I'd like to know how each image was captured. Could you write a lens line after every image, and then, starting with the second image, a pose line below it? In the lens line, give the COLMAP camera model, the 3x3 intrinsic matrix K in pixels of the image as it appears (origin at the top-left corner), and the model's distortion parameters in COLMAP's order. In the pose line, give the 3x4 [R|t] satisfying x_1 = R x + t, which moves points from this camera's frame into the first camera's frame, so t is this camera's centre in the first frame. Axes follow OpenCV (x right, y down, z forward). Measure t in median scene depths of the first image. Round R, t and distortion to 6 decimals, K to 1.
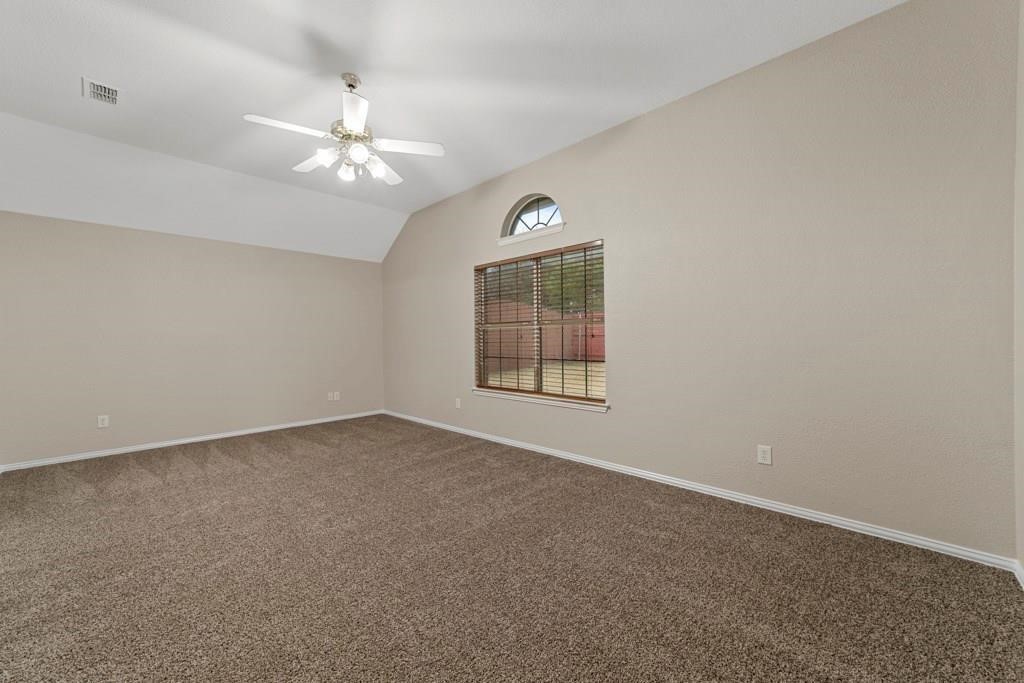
lens RADIAL K [[397.0, 0, 512.0], [0, 397.0, 341.5], [0, 0, 1]] dist [-0.016533, 0.007812]
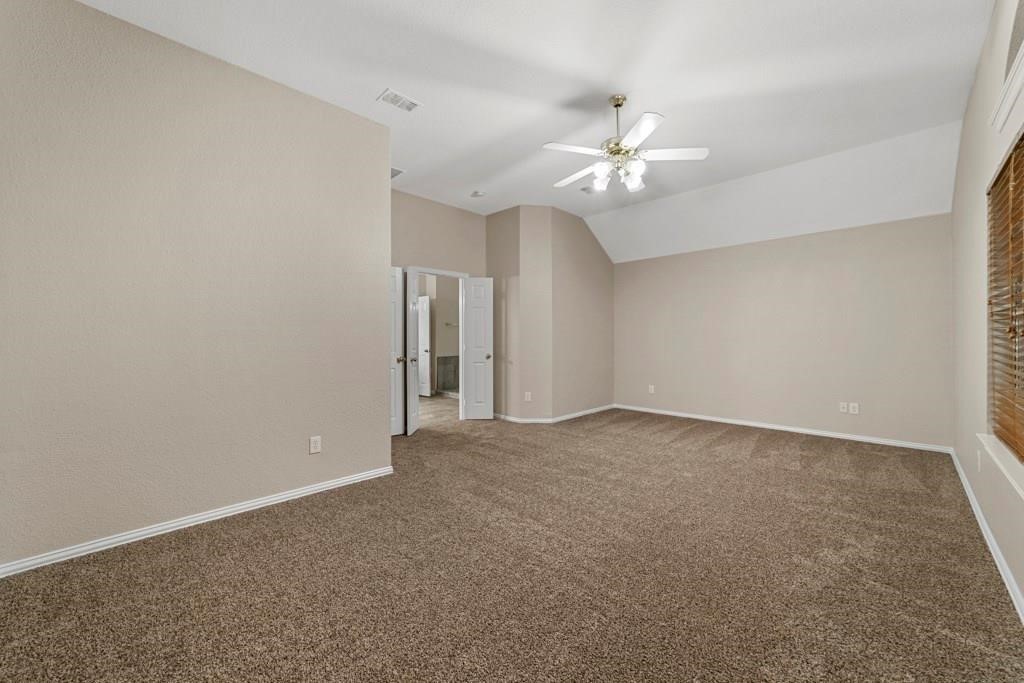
lens RADIAL K [[397.0, 0, 512.0], [0, 397.0, 341.5], [0, 0, 1]] dist [-0.016533, 0.007812]
pose [[-0.031205, 0.016115, -0.999383, 0.568957], [0.000344, 0.999870, 0.016112, -0.009247], [0.999513, 0.000159, -0.031207, 0.596796]]
